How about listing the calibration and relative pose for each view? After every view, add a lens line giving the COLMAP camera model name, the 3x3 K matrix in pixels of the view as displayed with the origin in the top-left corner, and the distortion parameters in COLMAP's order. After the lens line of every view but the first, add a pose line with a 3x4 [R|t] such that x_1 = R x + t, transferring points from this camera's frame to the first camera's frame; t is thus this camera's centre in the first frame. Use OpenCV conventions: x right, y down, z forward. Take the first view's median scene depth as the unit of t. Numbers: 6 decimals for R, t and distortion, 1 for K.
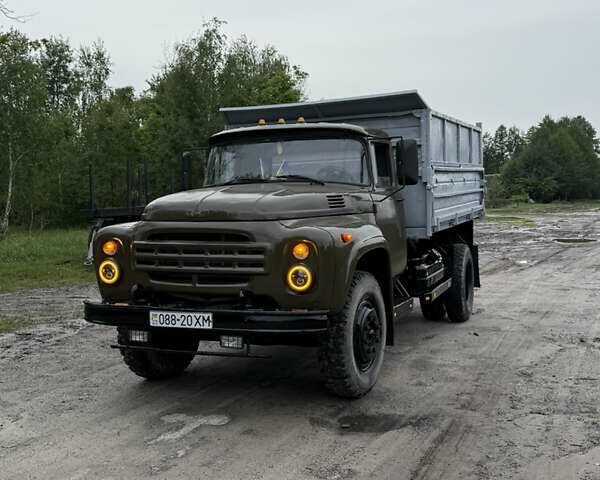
lens RADIAL K [[693.8, 0, 300.0], [0, 693.8, 240.0], [0, 0, 1]] dist [0.179011, -0.411418]
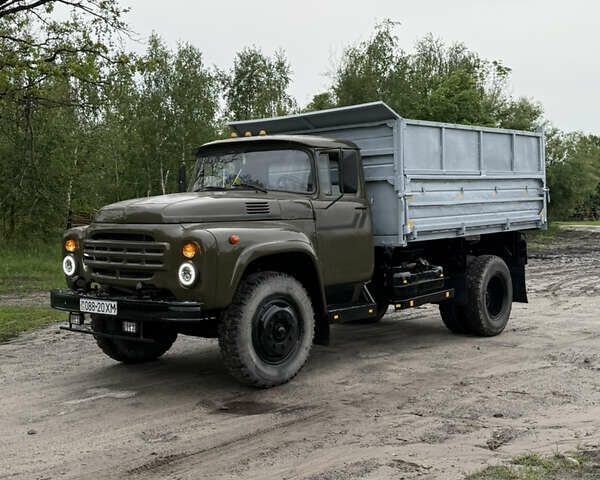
lens RADIAL K [[754.2, 0, 300.0], [0, 754.2, 240.0], [0, 0, 1]] dist [0.140429, -0.009971]
pose [[0.954822, 0.021020, -0.296435, 0.404639], [-0.026166, 0.999568, -0.013401, 0.007805], [0.296026, 0.020552, 0.954959, -0.097850]]
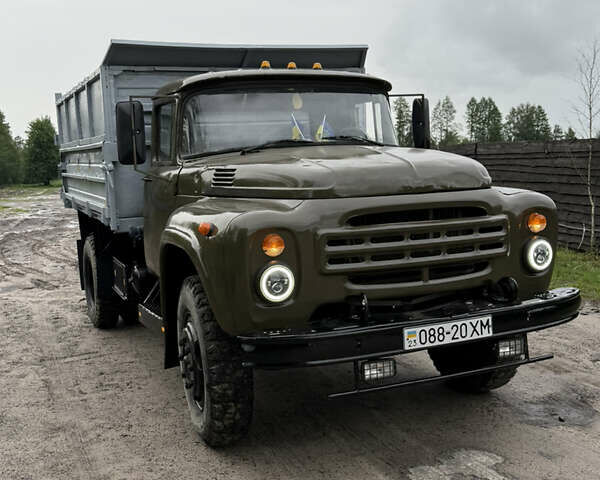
lens RADIAL K [[751.6, 0, 299.9], [0, 751.6, 211.3], [0, 0, 1]] dist [0.017942, 0.007773]
pose [[0.692522, -0.056890, 0.719150, -0.616362], [0.074730, 0.997180, 0.006920, -0.017800], [-0.717515, 0.048950, 0.694820, 0.437888]]
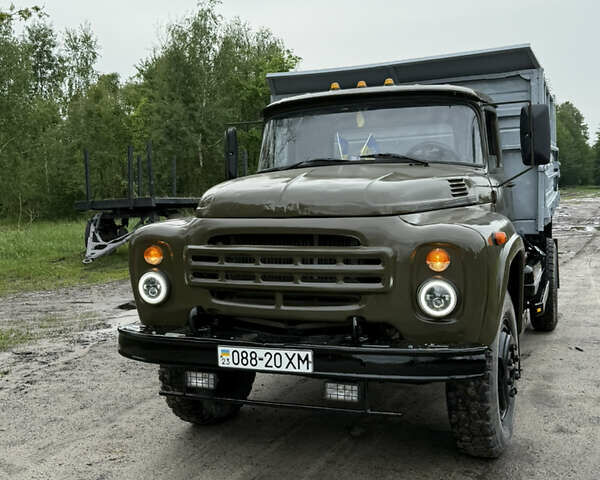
lens RADIAL K [[693.8, 0, 300.0], [0, 693.8, 240.0], [0, 0, 1]] dist [0.179011, -0.411418]
pose [[0.999730, -0.010413, 0.020774, -0.112601], [0.010085, 0.999823, 0.015861, -0.011813], [-0.020935, -0.015647, 0.999658, 0.230105]]
